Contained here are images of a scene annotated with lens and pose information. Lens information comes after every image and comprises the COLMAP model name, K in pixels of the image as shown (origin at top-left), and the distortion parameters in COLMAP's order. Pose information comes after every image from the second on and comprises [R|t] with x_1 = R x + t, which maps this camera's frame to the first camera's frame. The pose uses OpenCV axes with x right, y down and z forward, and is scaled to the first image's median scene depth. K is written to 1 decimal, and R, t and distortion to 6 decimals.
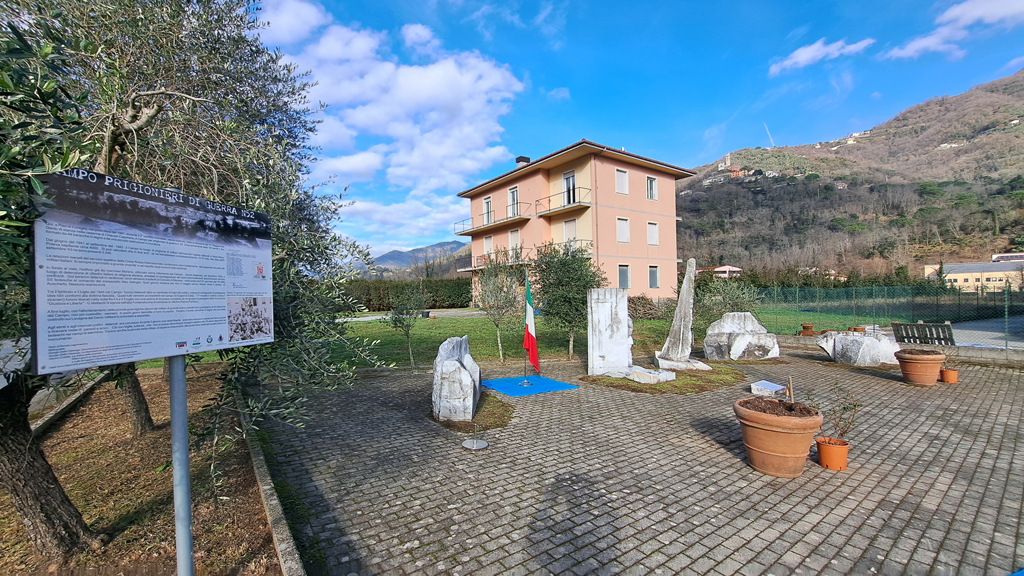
lens RADIAL K [[421.6, 0, 512.0], [0, 421.6, 288.0], [0, 0, 1]] dist [-0.022467, -0.000117]
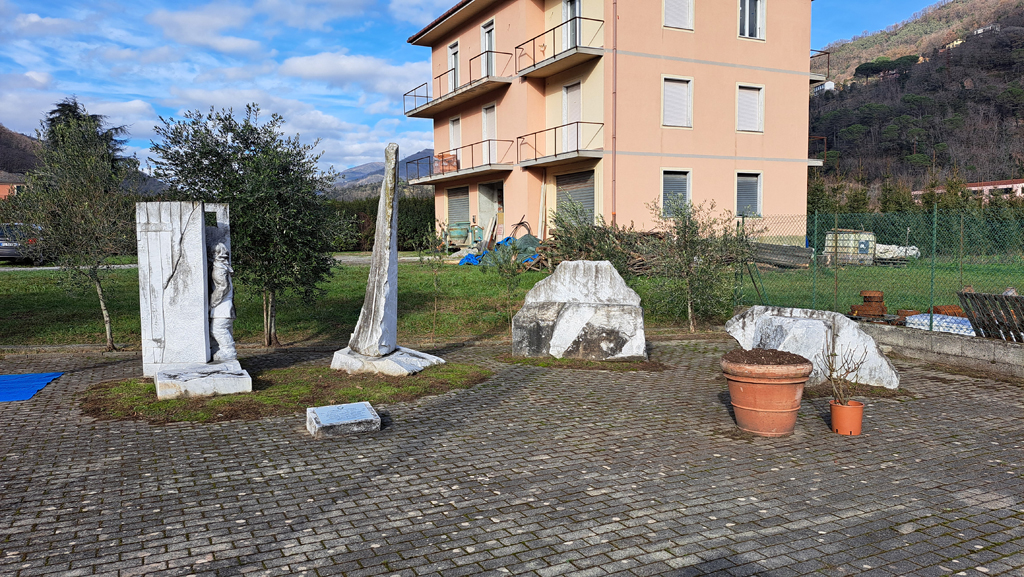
lens RADIAL K [[746.5, 0, 512.0], [0, 746.5, 288.5], [0, 0, 1]] dist [0.072411, 0.000551]
pose [[0.990358, 0.024585, -0.136330, 0.568203], [-0.011561, 0.995361, 0.095511, 0.008847], [0.138046, -0.093014, 0.986049, 0.137837]]
